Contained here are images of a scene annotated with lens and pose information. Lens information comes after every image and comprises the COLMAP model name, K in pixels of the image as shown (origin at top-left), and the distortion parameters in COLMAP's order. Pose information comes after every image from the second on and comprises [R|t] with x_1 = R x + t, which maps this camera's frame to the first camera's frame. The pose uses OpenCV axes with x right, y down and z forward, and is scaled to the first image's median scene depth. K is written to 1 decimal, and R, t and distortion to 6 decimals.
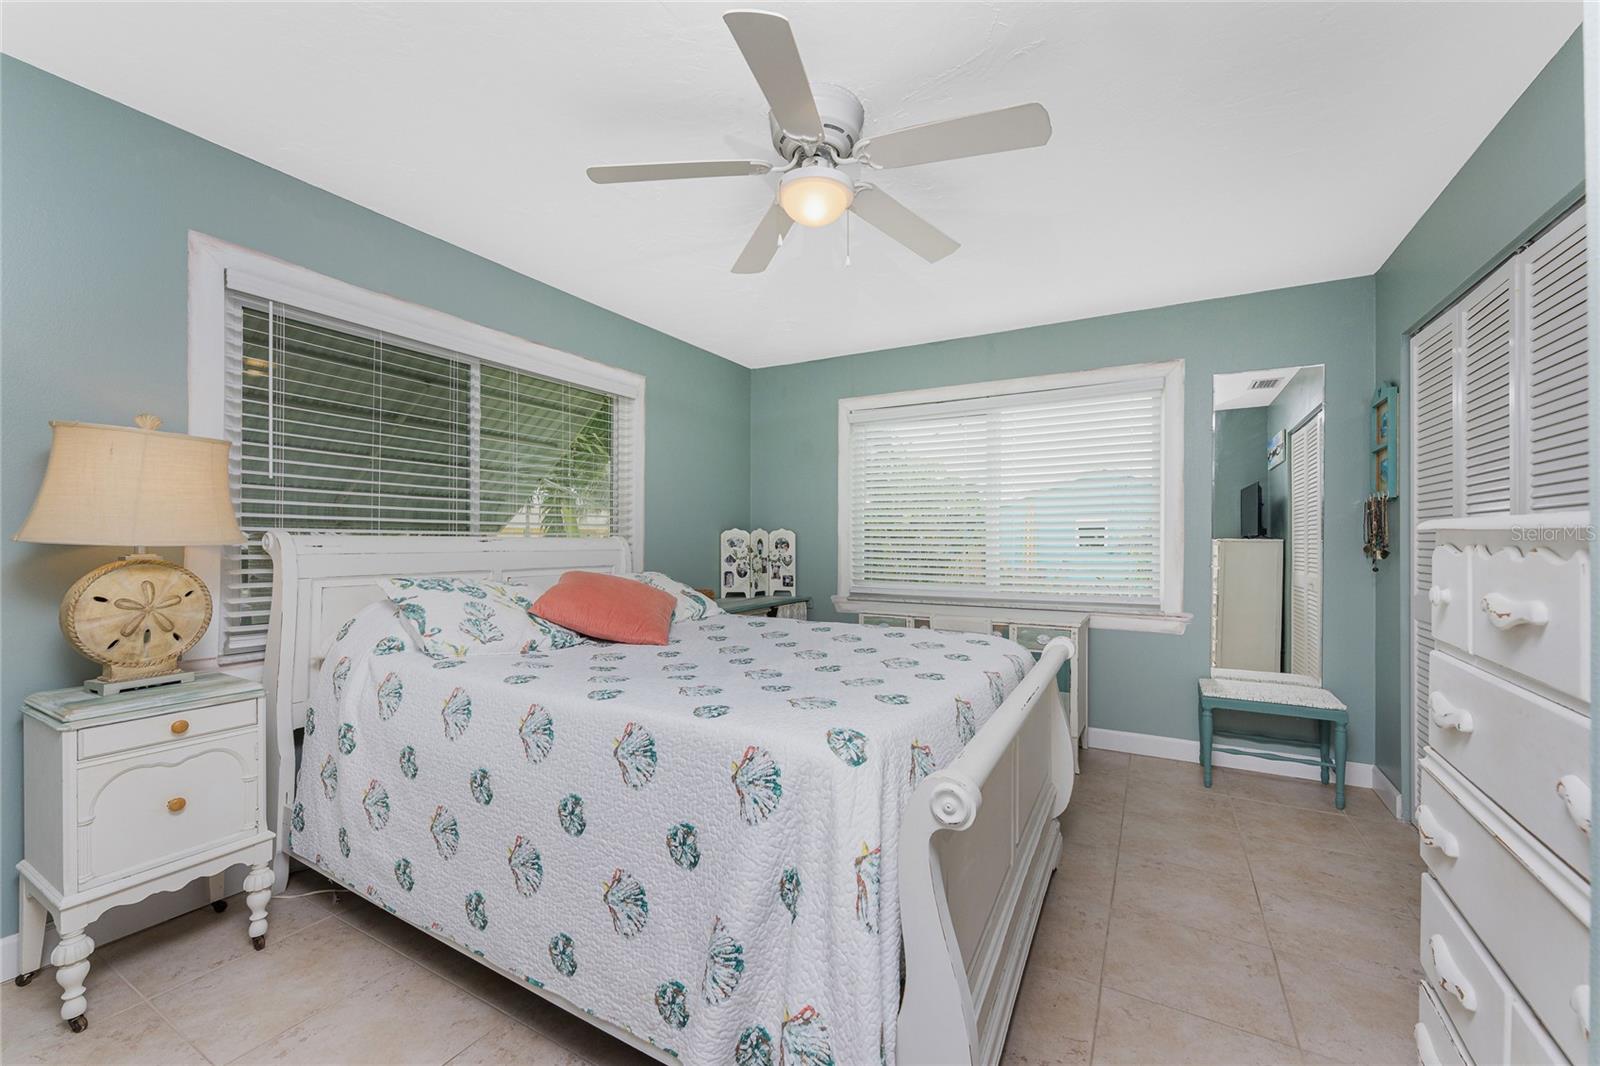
lens RADIAL K [[663.3, 0, 804.0], [0, 663.3, 538.2], [0, 0, 1]] dist [-0.004090, -0.000443]
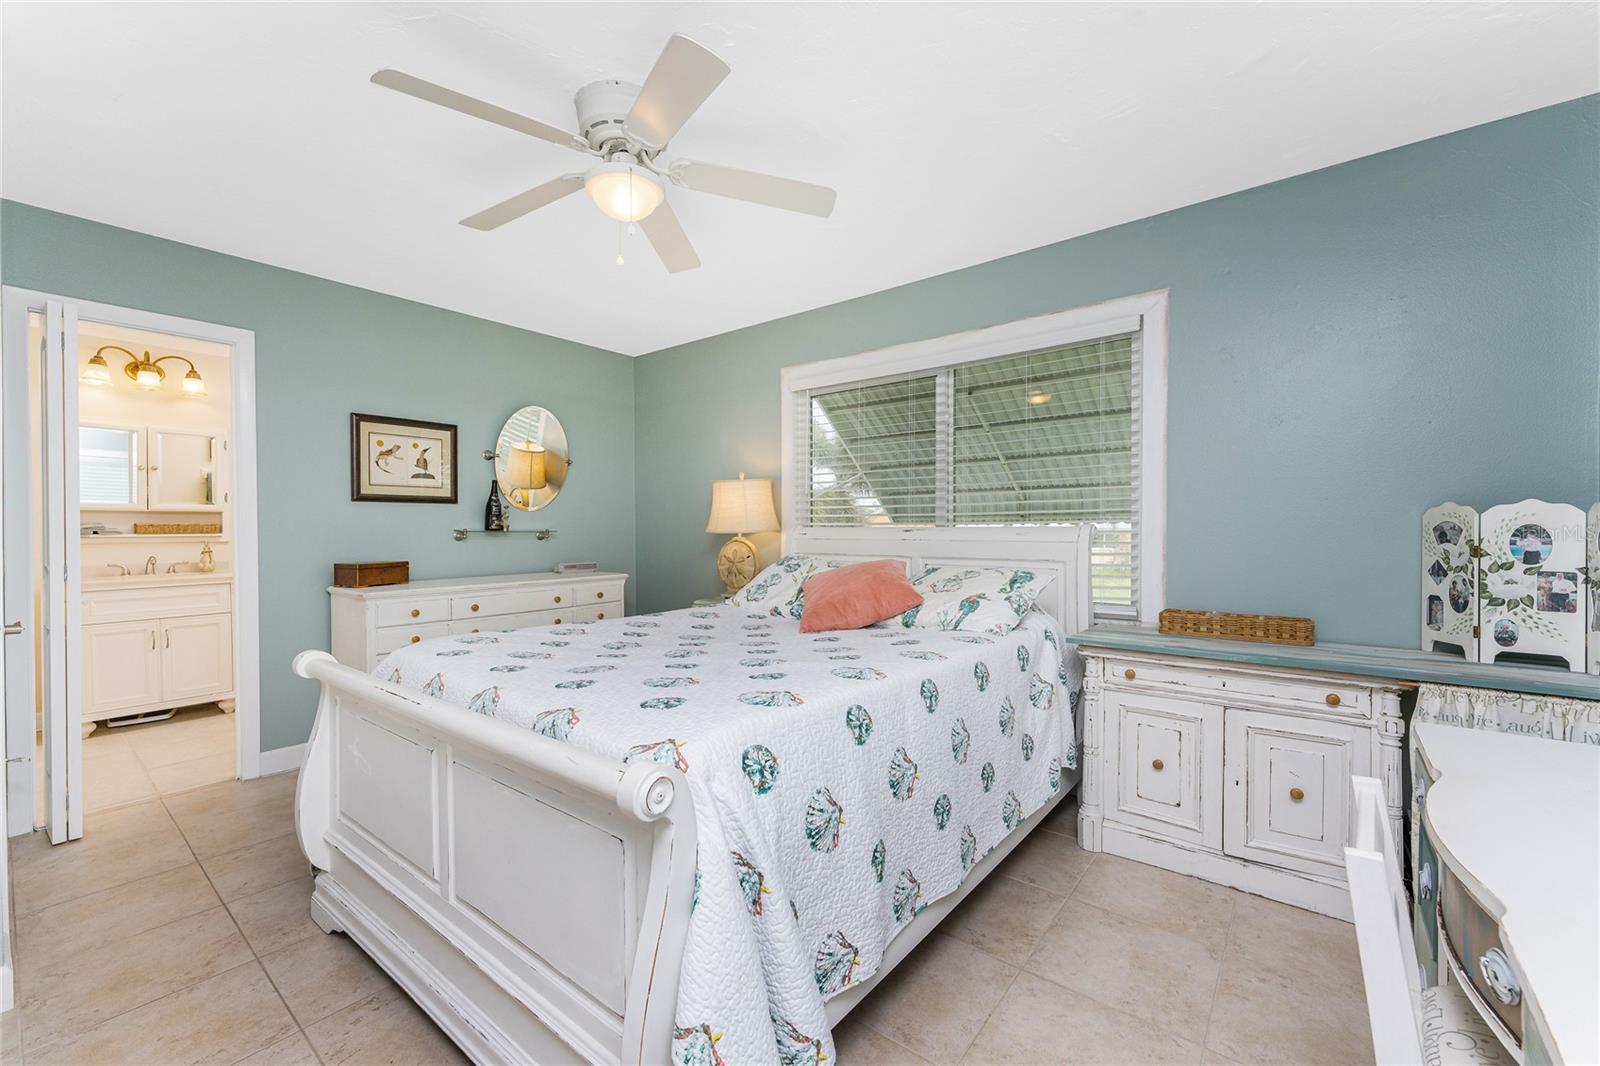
lens RADIAL K [[663.3, 0, 804.0], [0, 663.3, 538.2], [0, 0, 1]] dist [-0.004090, -0.000443]
pose [[-0.203459, 0.006204, -0.979064, 0.427377], [0.001781, 0.999981, 0.005966, 0.006295], [0.979082, -0.000530, -0.203466, 0.661991]]
